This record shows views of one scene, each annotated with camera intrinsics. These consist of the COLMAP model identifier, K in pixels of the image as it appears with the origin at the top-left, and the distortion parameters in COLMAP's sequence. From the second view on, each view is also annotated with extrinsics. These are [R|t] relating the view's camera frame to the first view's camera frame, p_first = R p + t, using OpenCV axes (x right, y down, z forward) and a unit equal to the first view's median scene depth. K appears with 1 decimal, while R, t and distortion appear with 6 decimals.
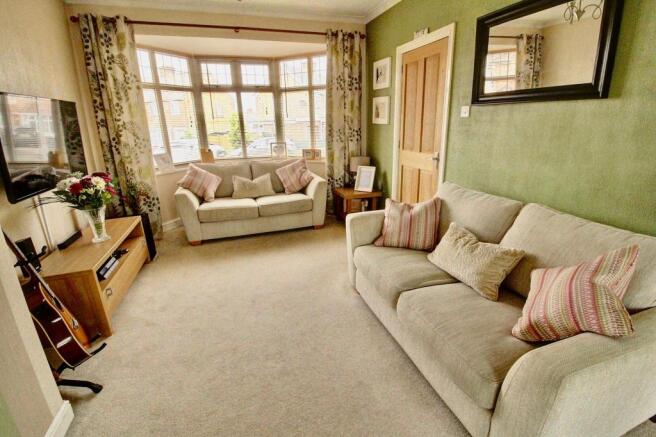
lens RADIAL K [[317.4, 0, 350.7], [0, 317.4, 208.9], [0, 0, 1]] dist [-0.011247, -0.006012]
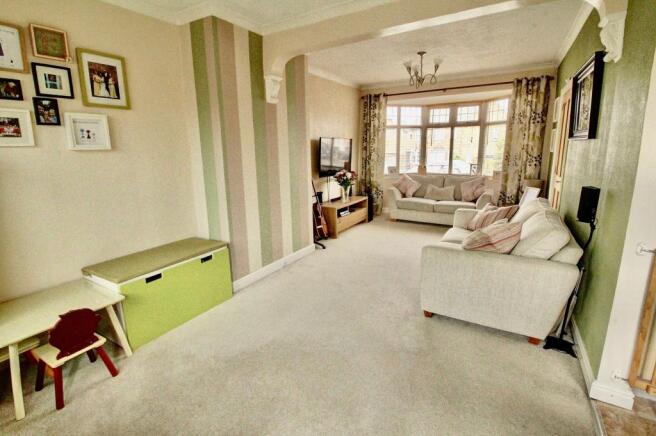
lens RADIAL K [[317.4, 0, 326.6], [0, 317.4, 213.3], [0, 0, 1]] dist [-0.011247, -0.006012]
pose [[0.631568, 0.165144, -0.757528, 0.516702], [-0.208382, 0.977257, 0.039312, 0.077391], [0.746792, 0.133027, 0.651618, -0.337777]]
